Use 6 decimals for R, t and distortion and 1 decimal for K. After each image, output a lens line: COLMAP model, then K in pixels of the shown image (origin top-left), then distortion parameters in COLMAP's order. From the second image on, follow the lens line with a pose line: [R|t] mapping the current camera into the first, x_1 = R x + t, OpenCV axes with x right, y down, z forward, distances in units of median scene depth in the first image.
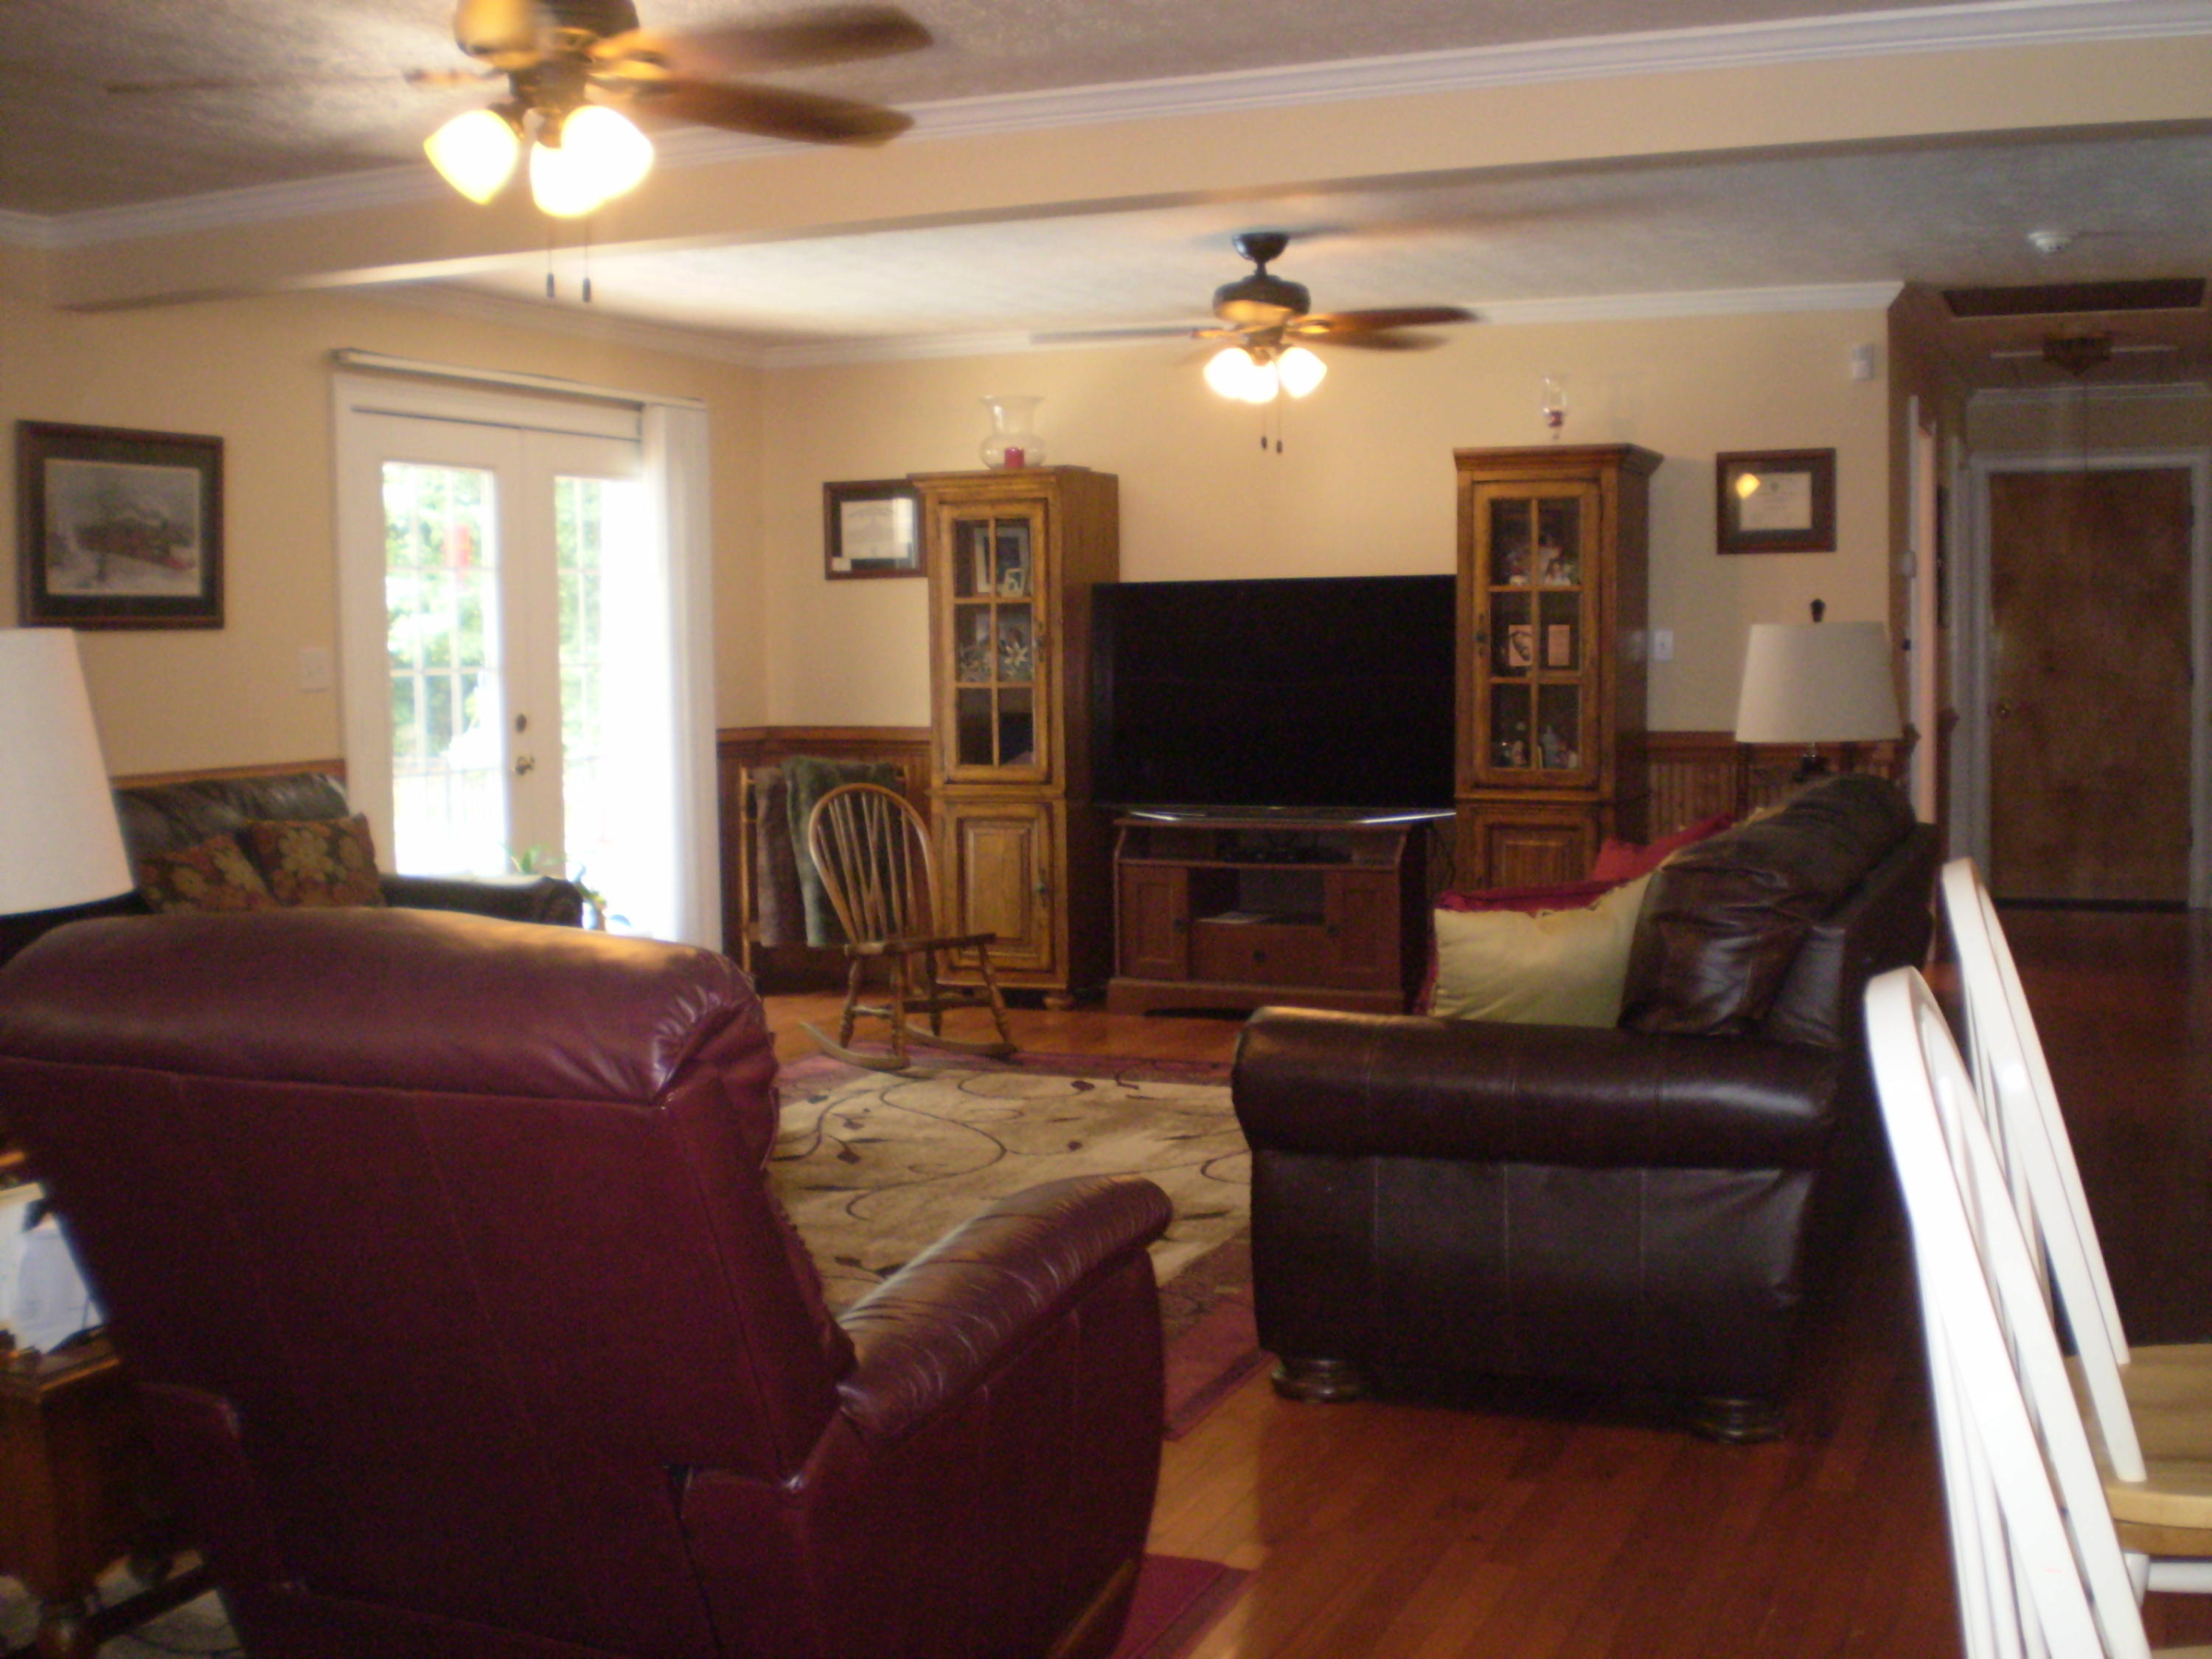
lens RADIAL K [[2491.3, 0, 1101.2], [0, 2491.3, 845.9], [0, 0, 1]] dist [-0.113508, 0.000000]
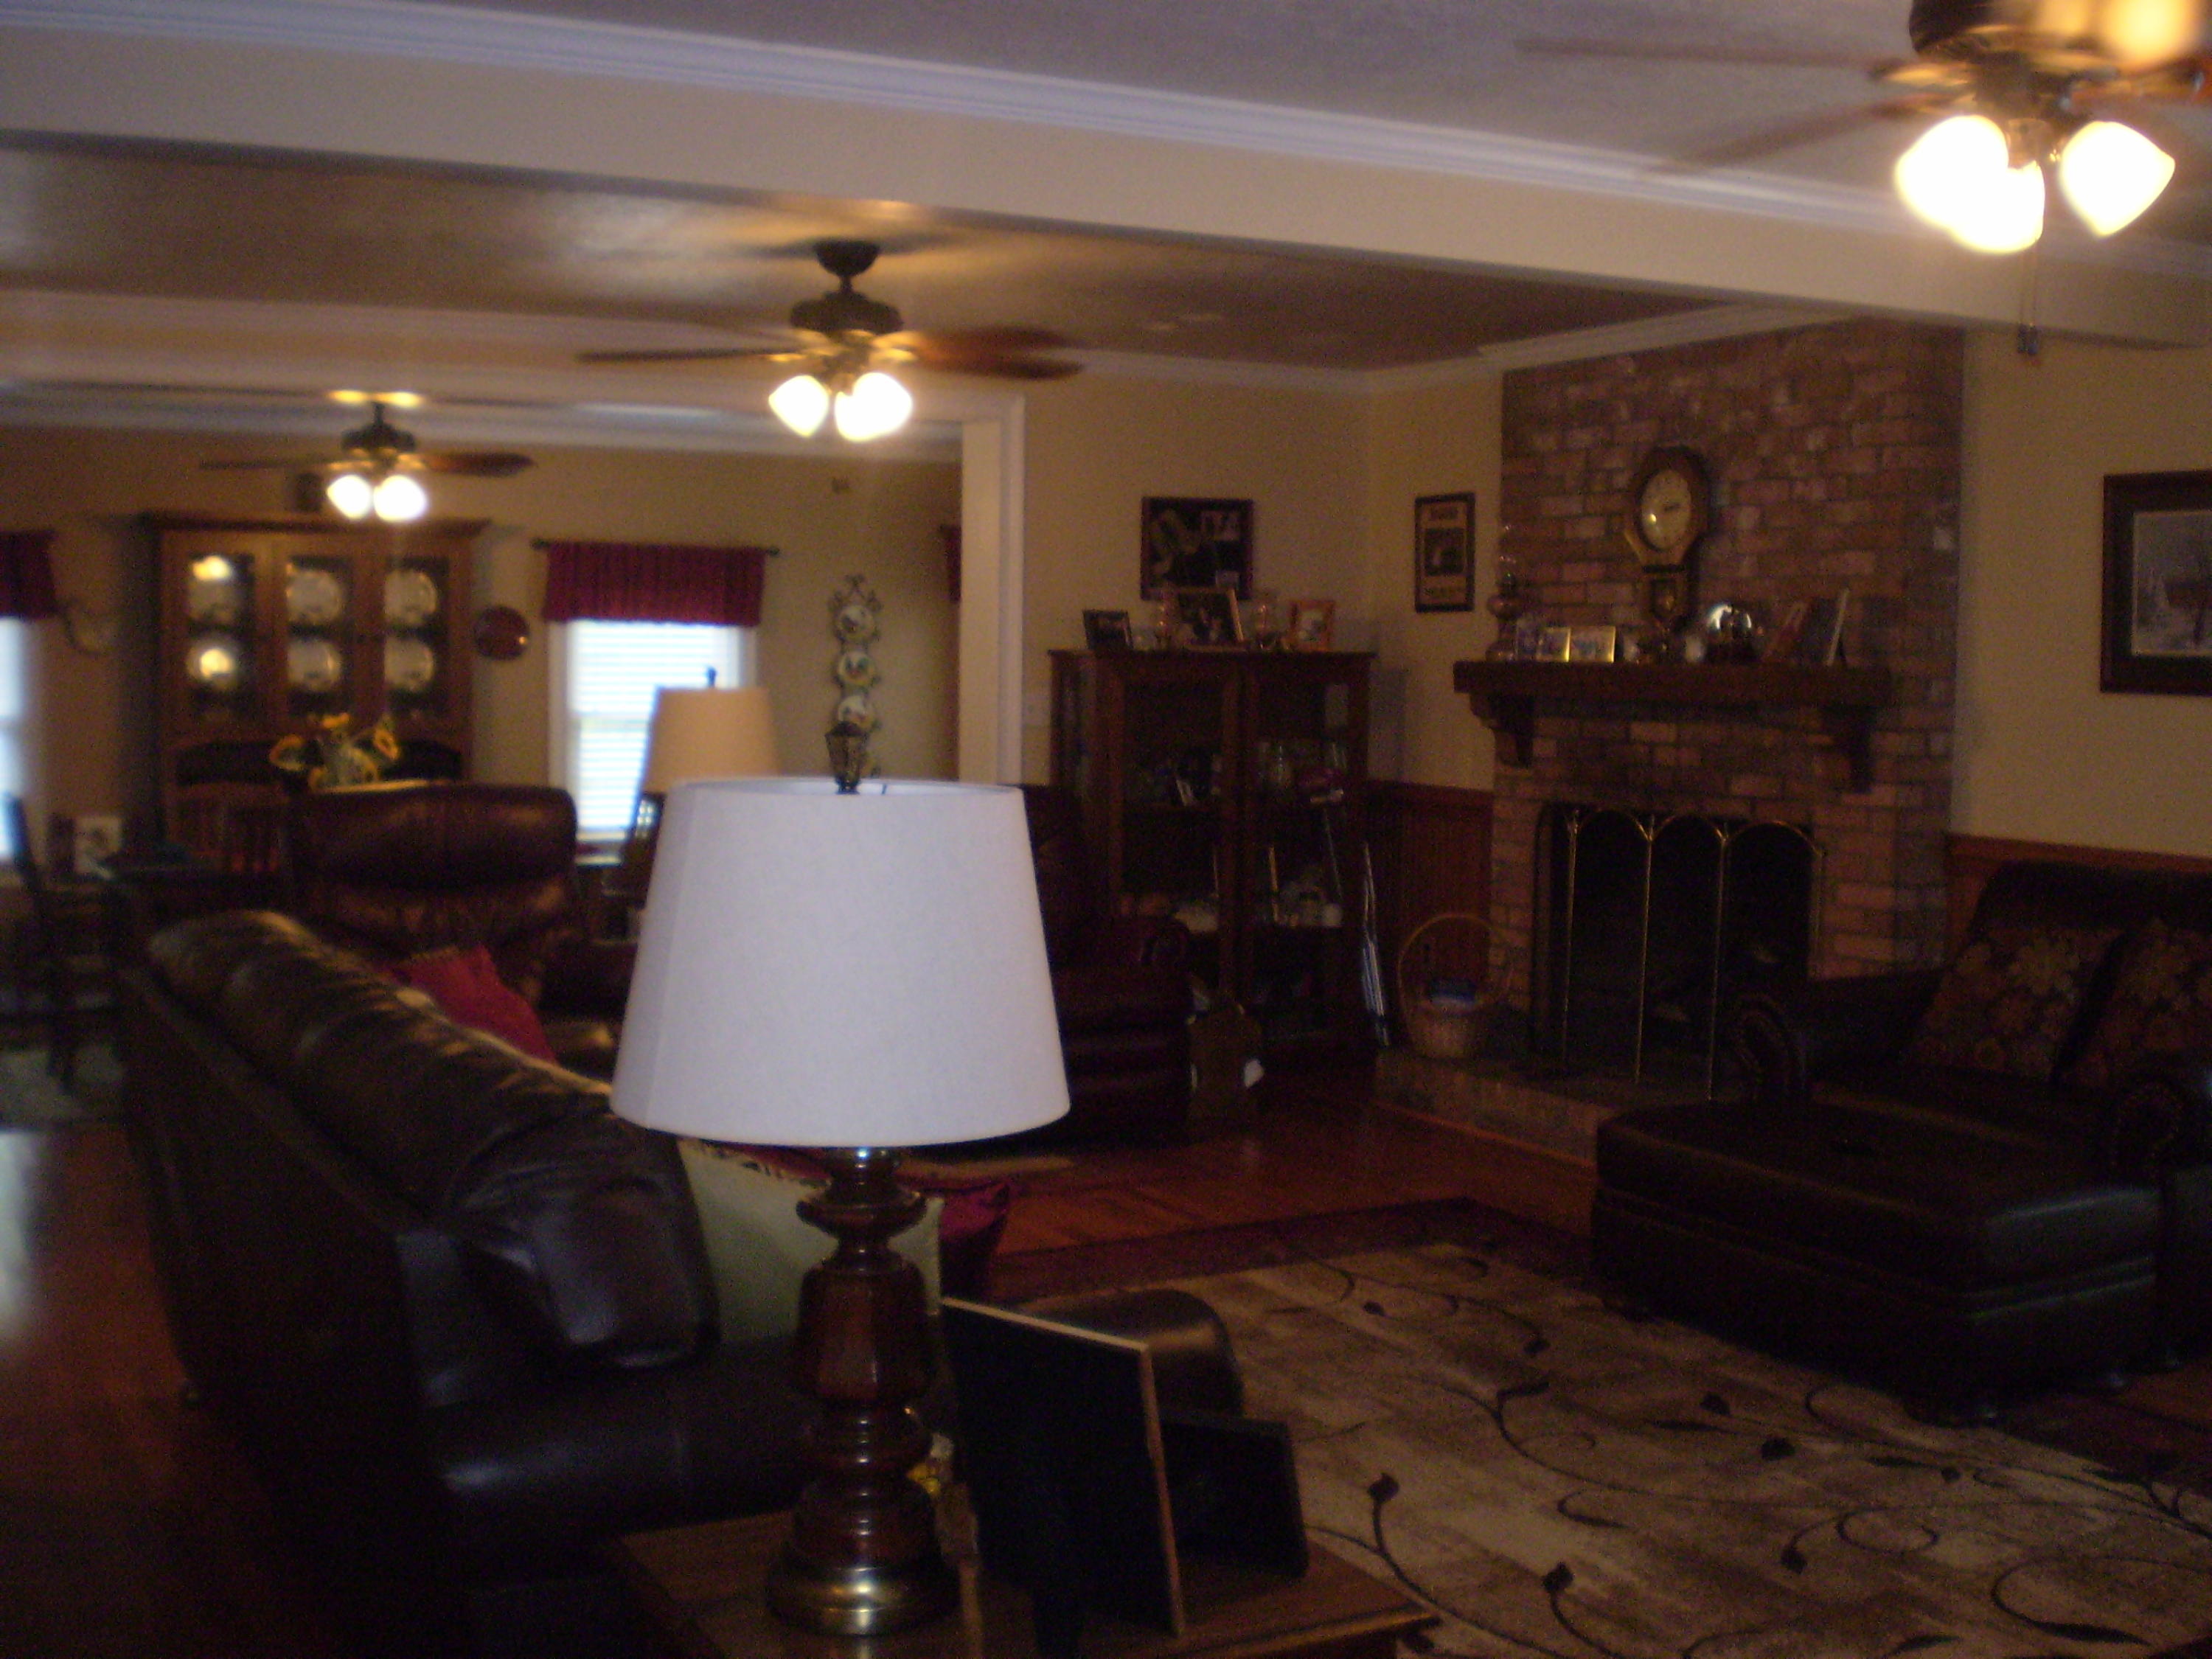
lens RADIAL K [[2491.3, 0, 1123.7], [0, 2491.3, 791.4], [0, 0, 1]] dist [-0.113508, 0.000000]
pose [[-0.617119, 0.051711, -0.785169, 0.487532], [-0.069615, 0.990338, 0.119939, -0.118913], [0.783784, 0.128676, -0.607556, 1.104245]]
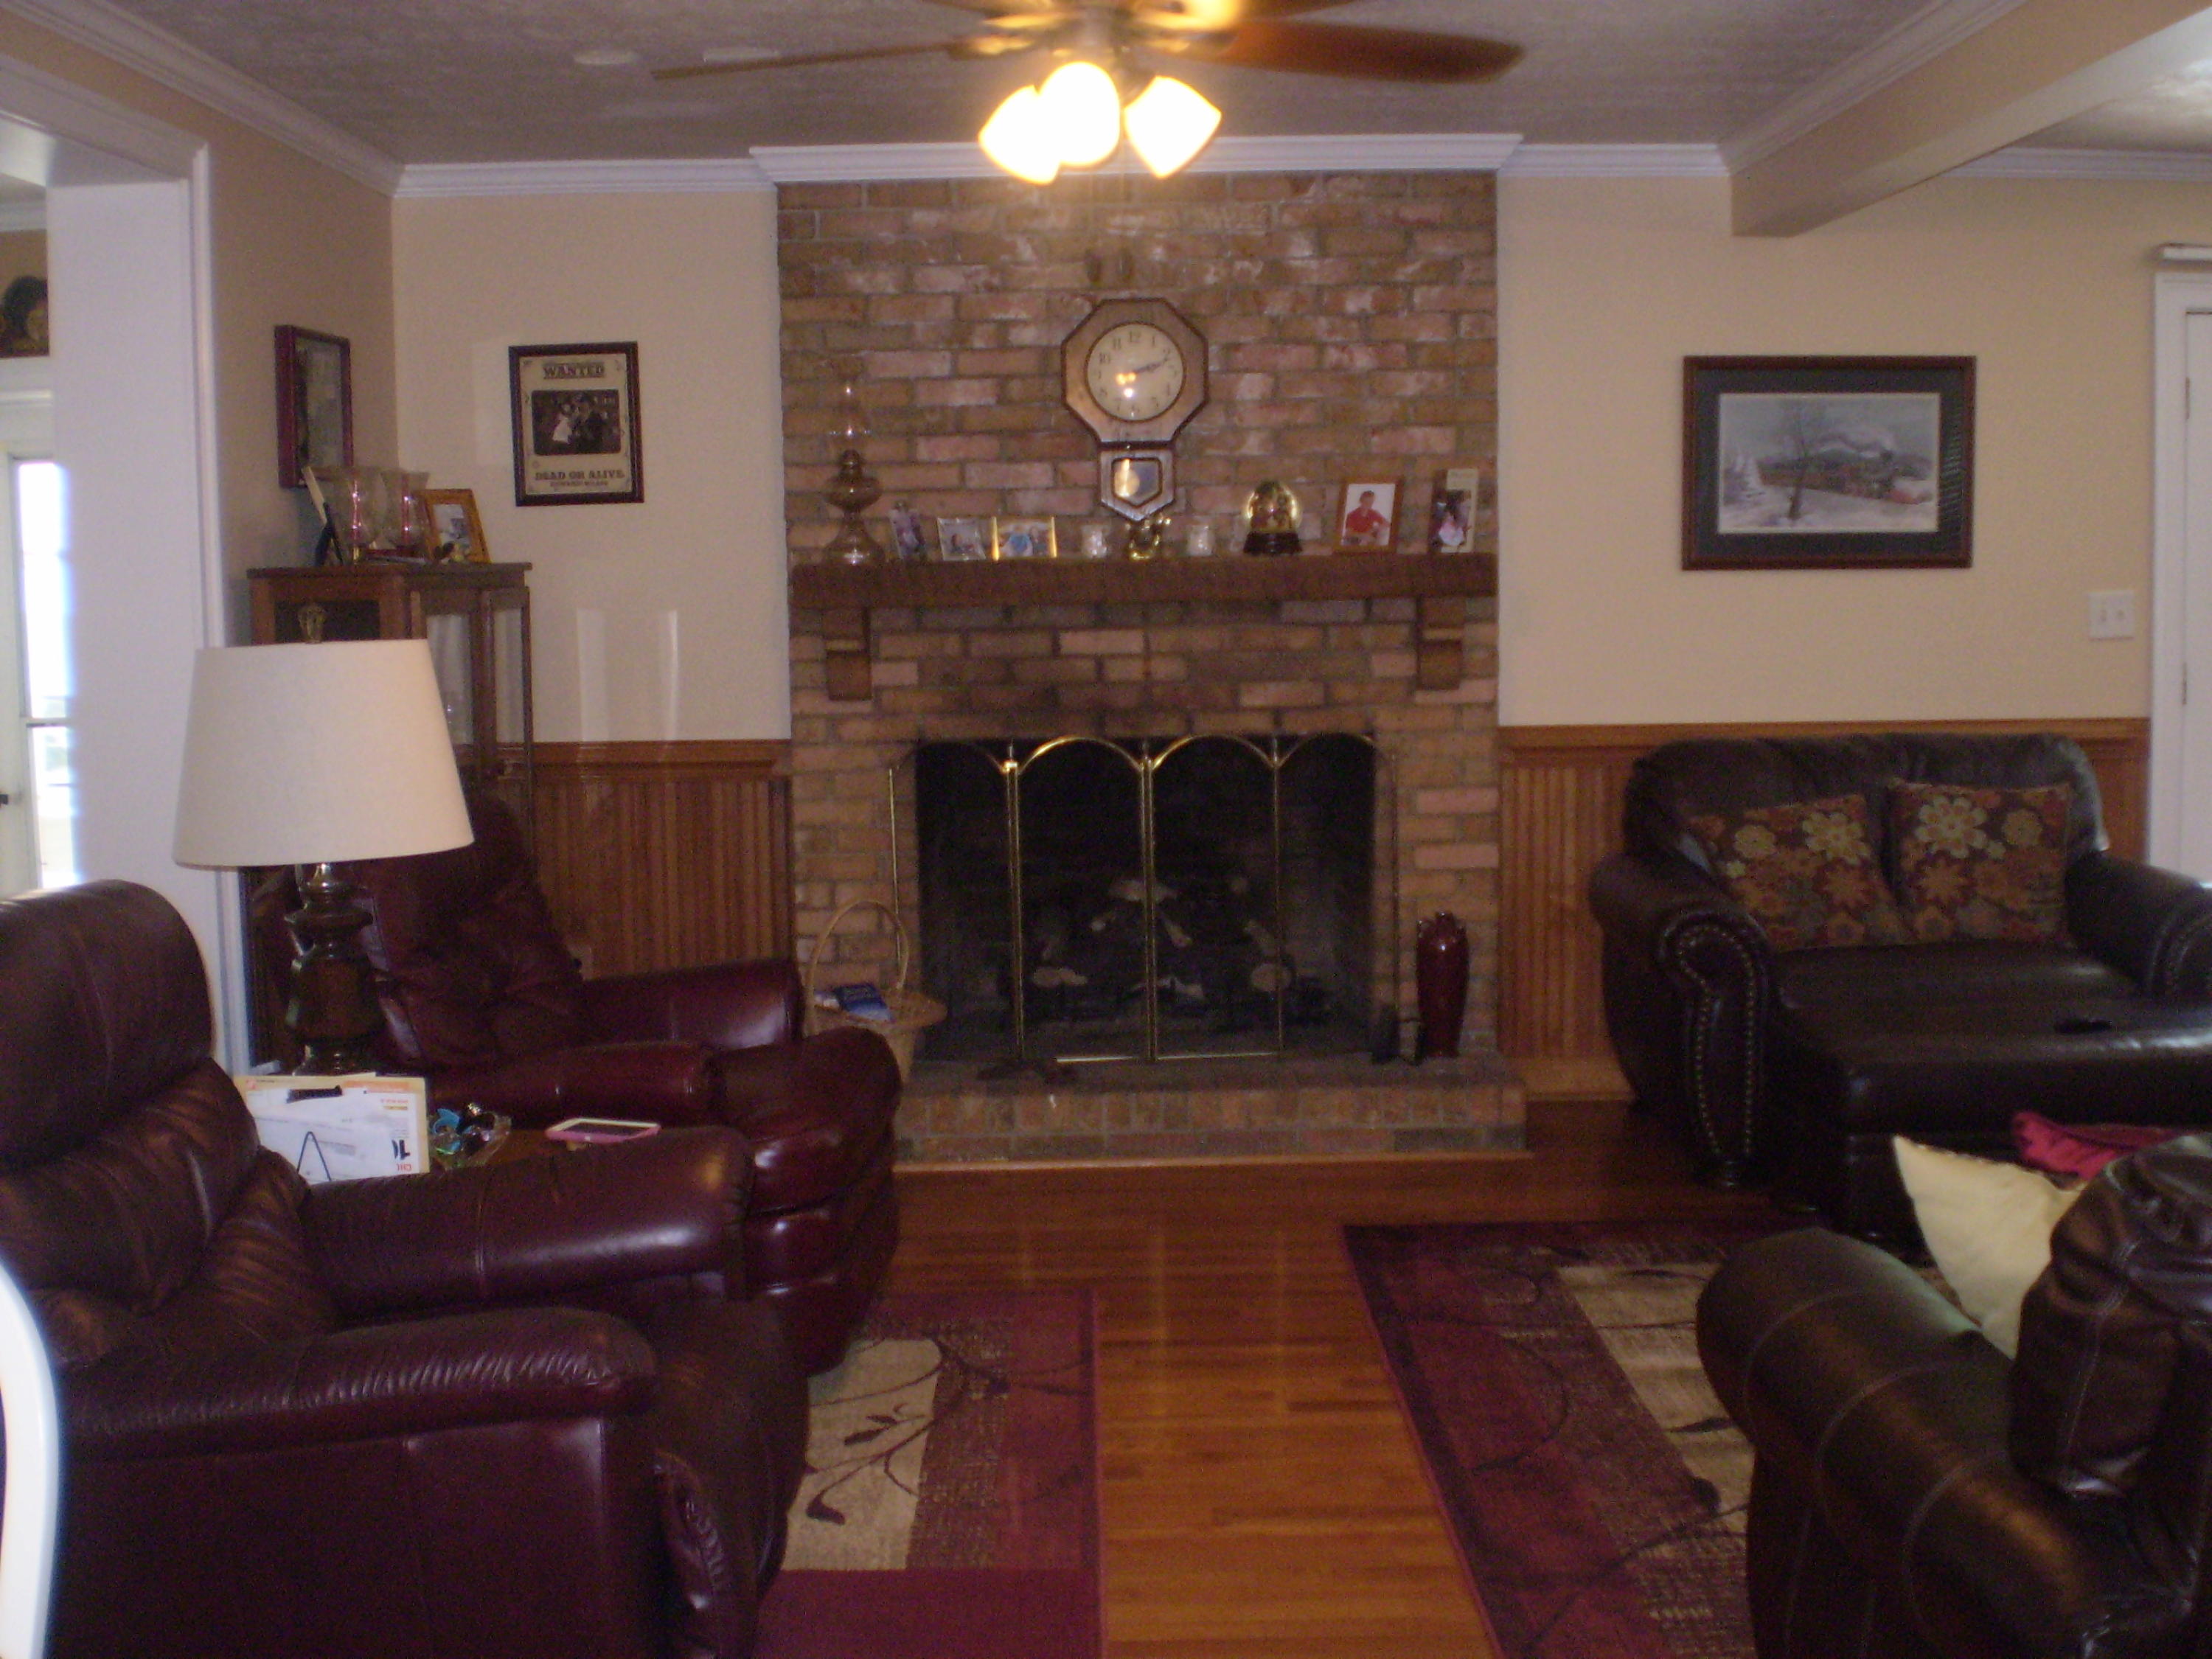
lens RADIAL K [[2491.3, 0, 1098.5], [0, 2491.3, 810.1], [0, 0, 1]] dist [-0.113508, 0.000000]
pose [[0.402171, 0.103110, -0.909740, 0.332156], [-0.065779, 0.994325, 0.083618, -0.051054], [0.913199, 0.026213, 0.406671, 0.318724]]
